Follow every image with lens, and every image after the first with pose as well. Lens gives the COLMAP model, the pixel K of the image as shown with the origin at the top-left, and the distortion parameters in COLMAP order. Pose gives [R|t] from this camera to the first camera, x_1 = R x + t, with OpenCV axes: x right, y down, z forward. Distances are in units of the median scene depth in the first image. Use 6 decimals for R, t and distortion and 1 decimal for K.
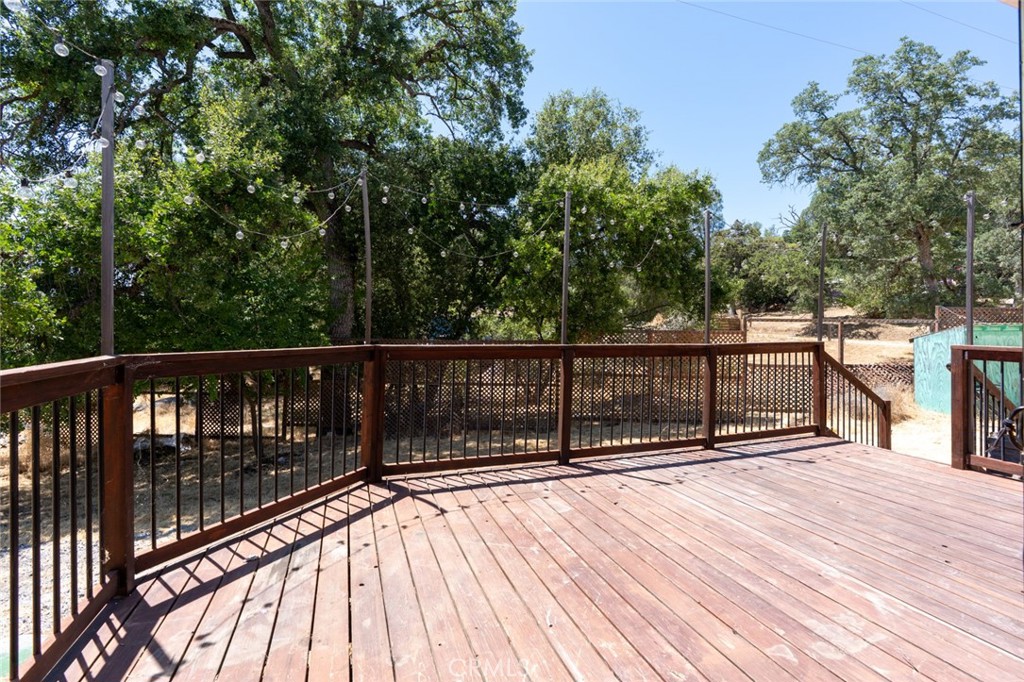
lens RADIAL K [[480.8, 0, 511.9], [0, 480.8, 348.9], [0, 0, 1]] dist [-0.001823, 0.001553]
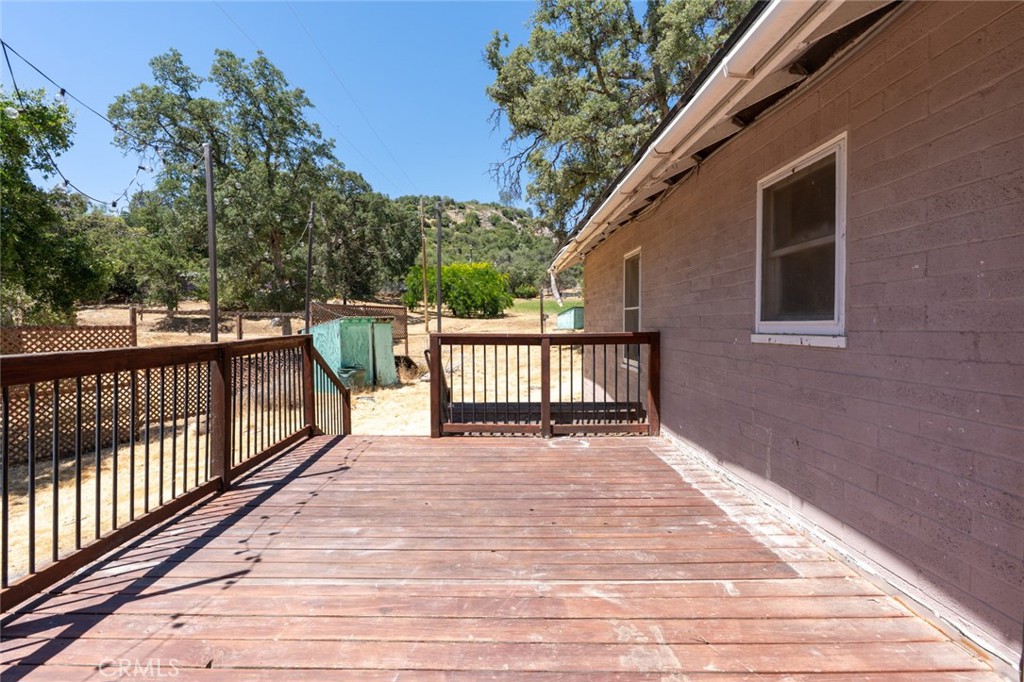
lens RADIAL K [[480.8, 0, 511.9], [0, 480.8, 348.9], [0, 0, 1]] dist [-0.001823, 0.001553]
pose [[0.359709, -0.059143, 0.931188, -0.033728], [0.048358, 0.997830, 0.044695, -0.004554], [-0.931810, 0.028953, 0.361789, 0.144131]]
